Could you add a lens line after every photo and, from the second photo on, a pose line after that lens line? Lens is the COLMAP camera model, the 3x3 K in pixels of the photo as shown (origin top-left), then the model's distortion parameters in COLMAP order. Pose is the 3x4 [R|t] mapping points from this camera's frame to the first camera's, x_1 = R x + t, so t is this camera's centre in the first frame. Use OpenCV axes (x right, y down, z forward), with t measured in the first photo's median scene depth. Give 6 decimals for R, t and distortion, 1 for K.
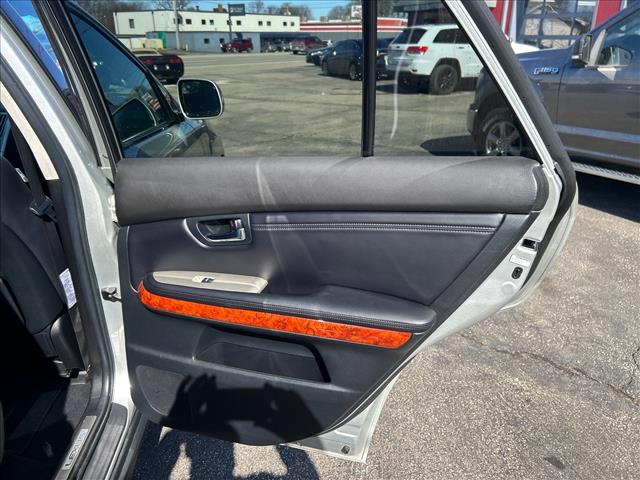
lens RADIAL K [[484.9, 0, 323.9], [0, 484.9, 236.3], [0, 0, 1]] dist [0.037494, -0.035826]
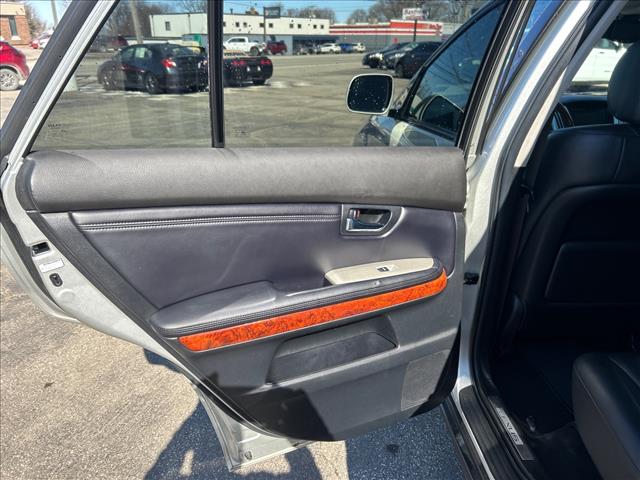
lens RADIAL K [[484.9, 0, 314.3], [0, 484.9, 235.9], [0, 0, 1]] dist [0.037494, -0.035826]
pose [[0.999032, 0.020902, -0.038703, -0.165751], [-0.021129, 0.999762, -0.005458, 0.005163], [0.038579, 0.006271, 0.999236, -0.008580]]
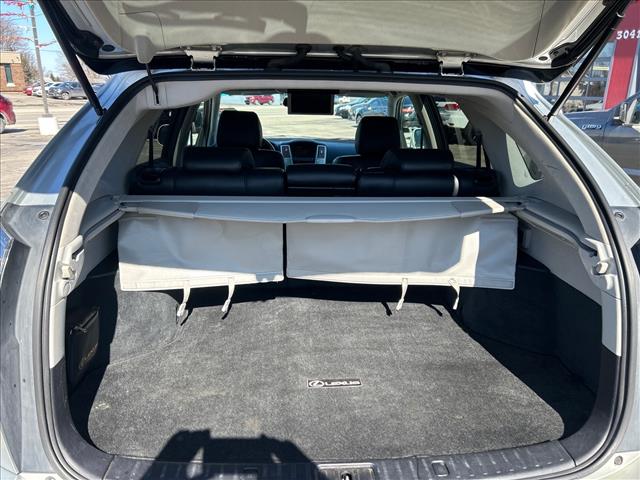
lens RADIAL K [[484.9, 0, 320.7], [0, 484.9, 245.7], [0, 0, 1]] dist [0.037494, -0.035826]
pose [[0.999605, 0.024066, -0.014547, -0.080433], [-0.025138, 0.996585, -0.078659, 0.034718], [0.012605, 0.078993, 0.996795, -0.101151]]
